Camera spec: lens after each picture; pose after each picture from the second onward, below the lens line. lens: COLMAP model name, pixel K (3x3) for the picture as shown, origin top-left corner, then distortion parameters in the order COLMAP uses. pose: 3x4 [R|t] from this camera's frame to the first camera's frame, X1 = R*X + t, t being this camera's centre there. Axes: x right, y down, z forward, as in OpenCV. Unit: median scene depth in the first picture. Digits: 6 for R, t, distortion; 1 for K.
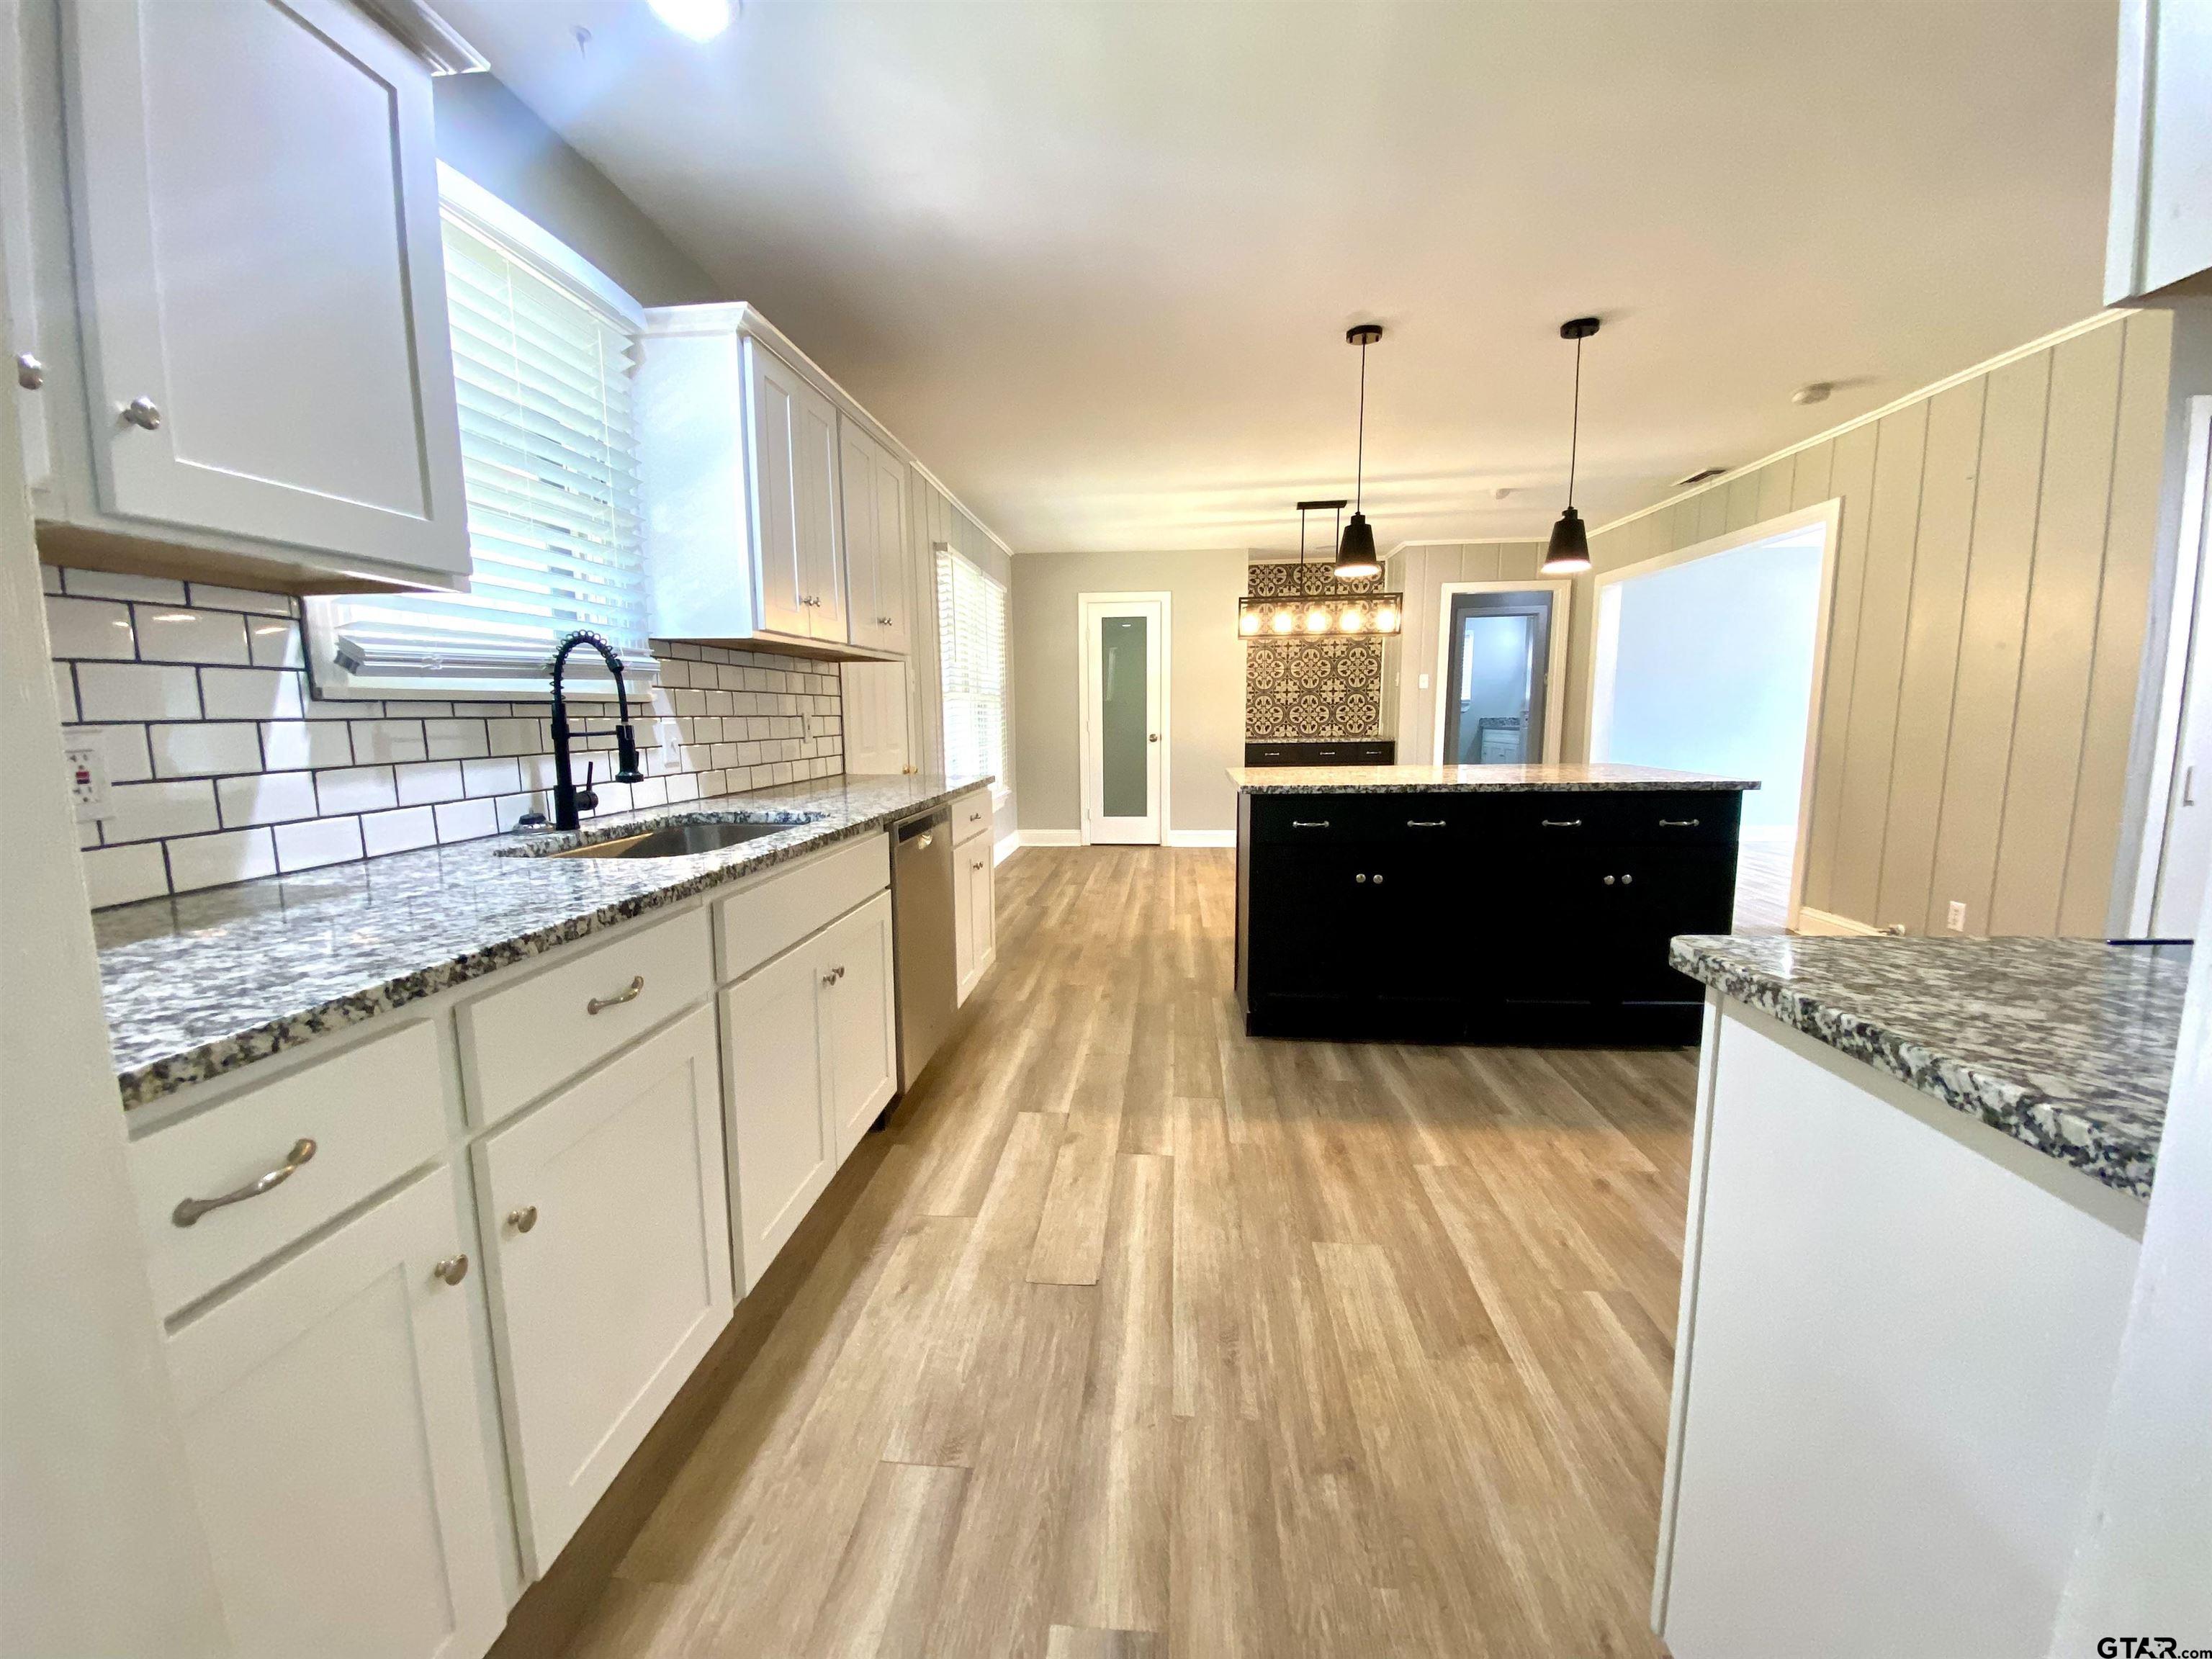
lens RADIAL K [[890.2, 0, 1084.9], [0, 890.2, 843.0], [0, 0, 1]] dist [-0.007807, -0.004204]
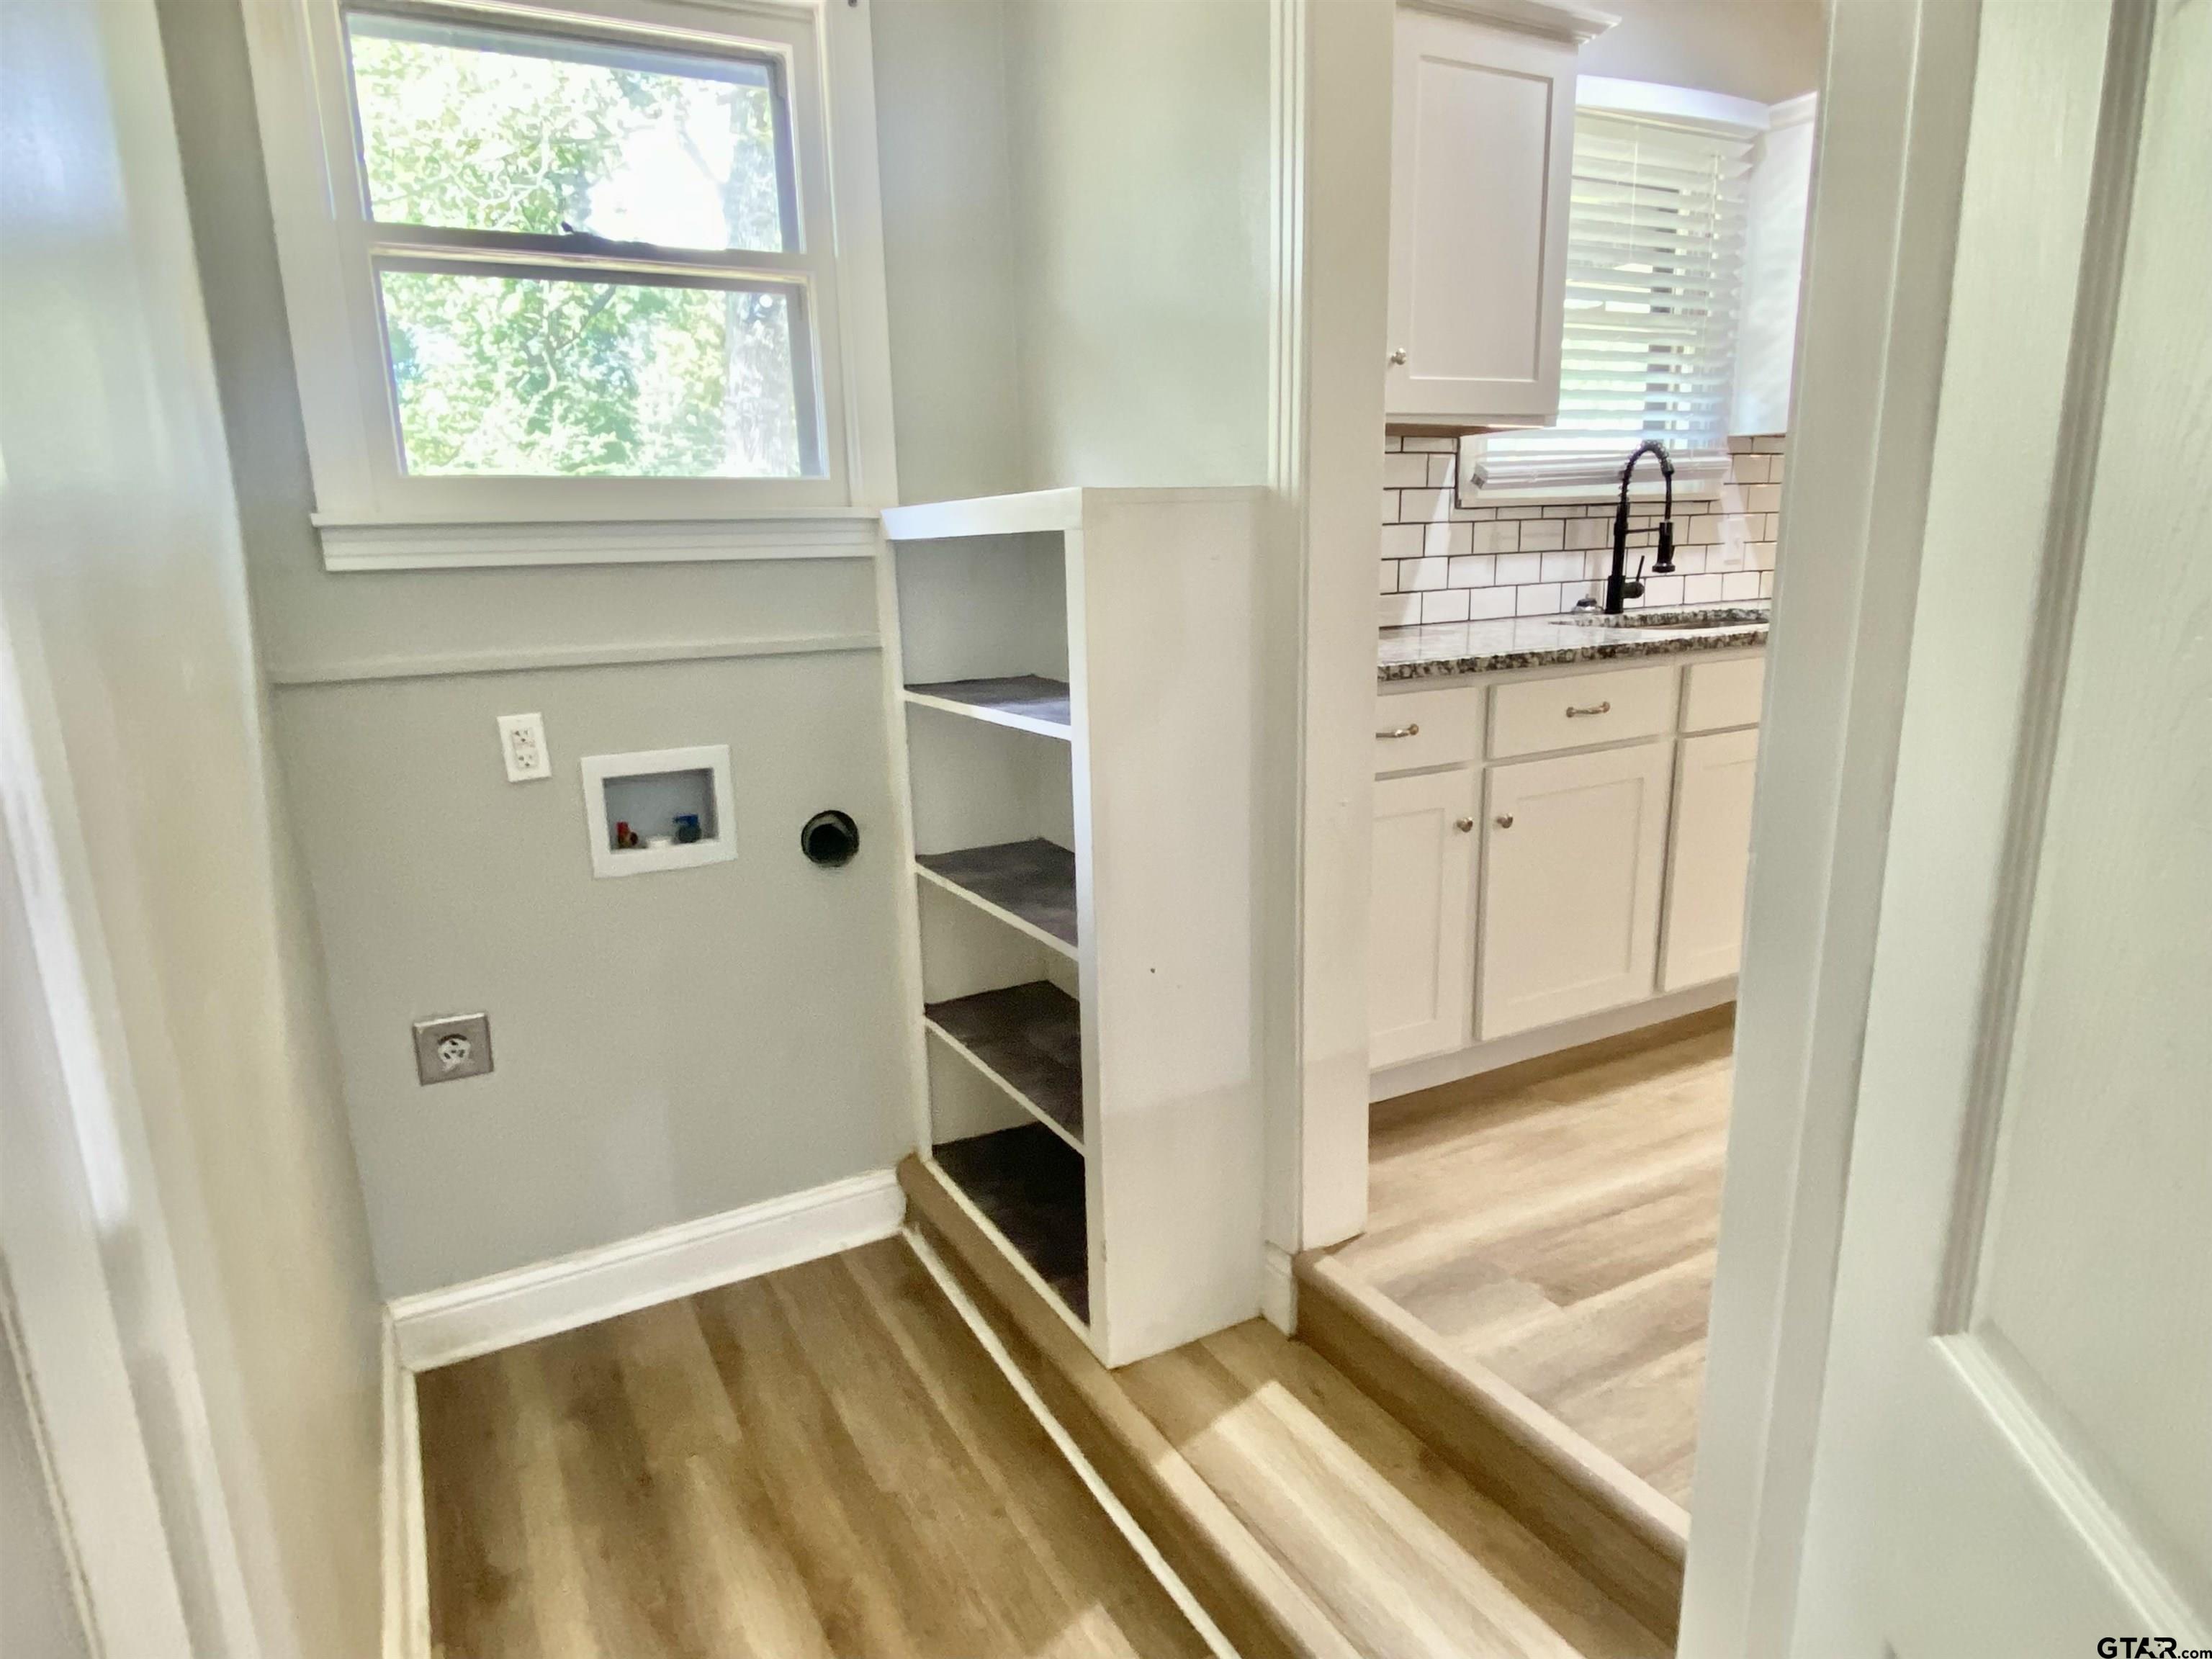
lens RADIAL K [[1240.4, 0, 1096.8], [0, 1240.4, 836.2], [0, 0, 1]] dist [0.003543, -0.001542]
pose [[0.541489, 0.189207, -0.819140, 0.561453], [-0.096468, 0.981894, 0.163031, 0.089440], [0.835155, -0.009259, 0.549937, -0.602799]]
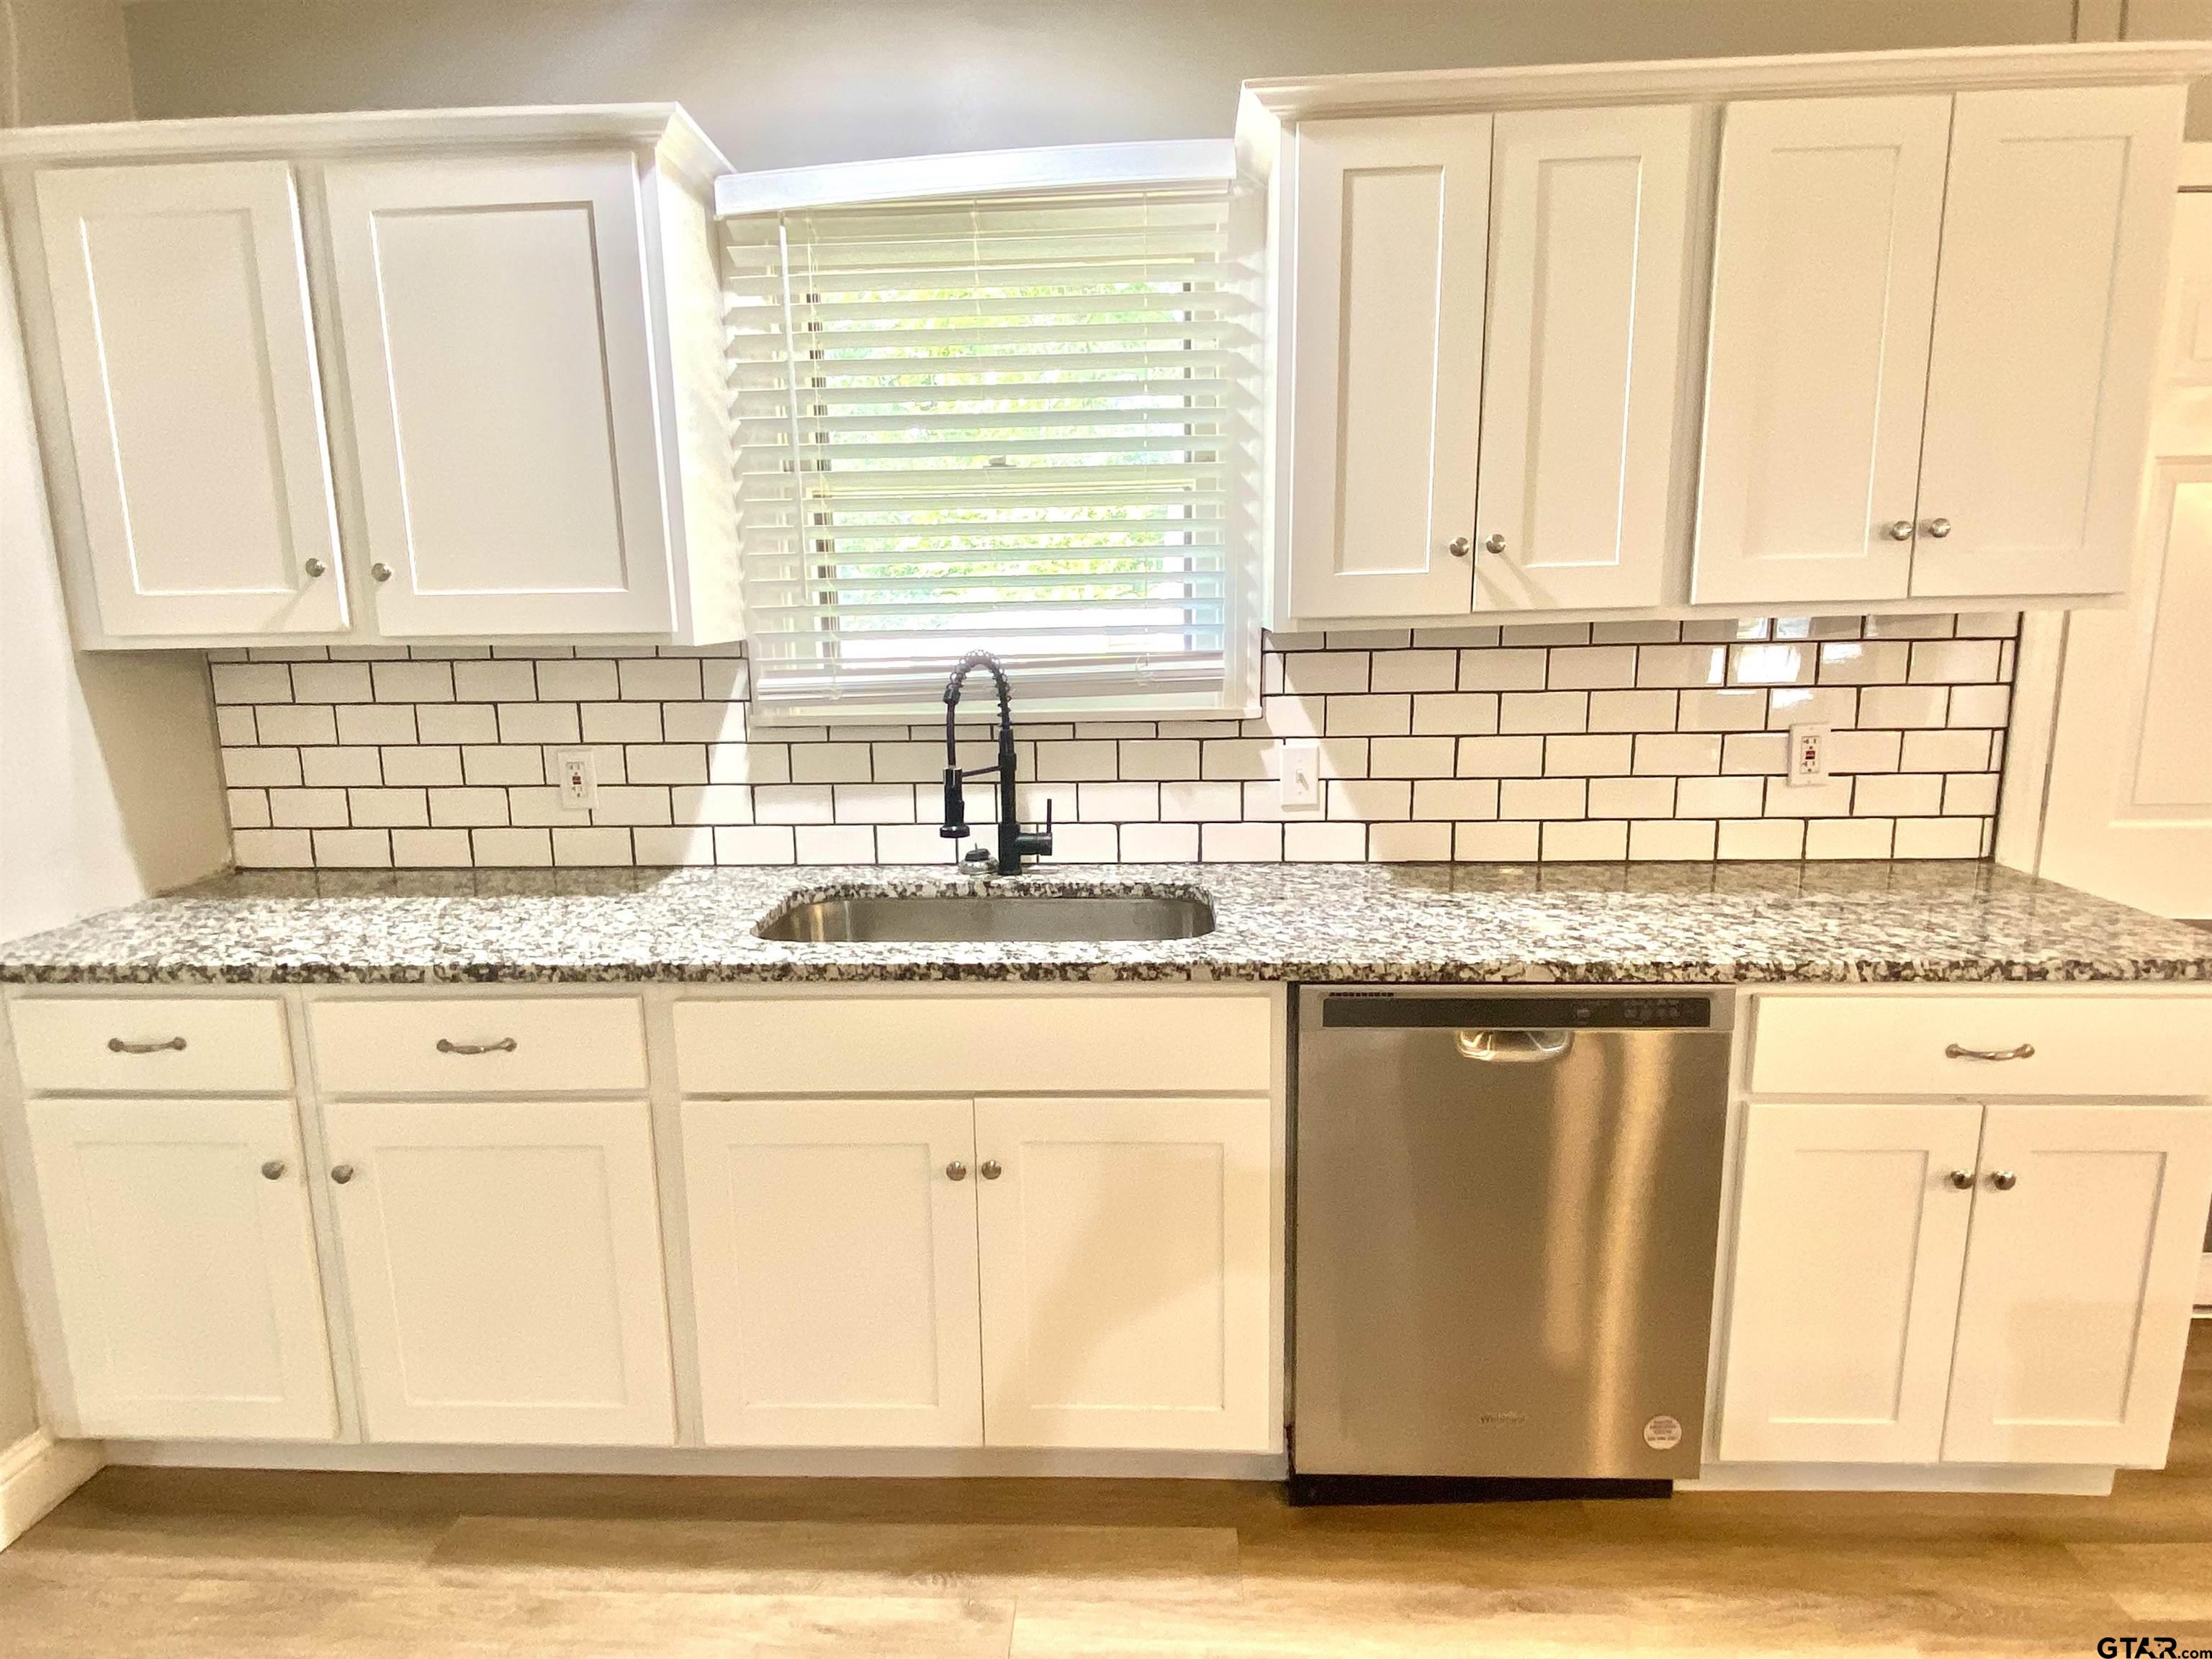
lens RADIAL K [[1240.4, 0, 1104.7], [0, 1240.4, 856.0], [0, 0, 1]] dist [0.003543, -0.001542]
pose [[0.061870, 0.201117, -0.977611, 0.711125], [-0.130538, 0.972705, 0.191846, -0.331507], [0.989511, 0.115746, 0.086435, 1.198806]]
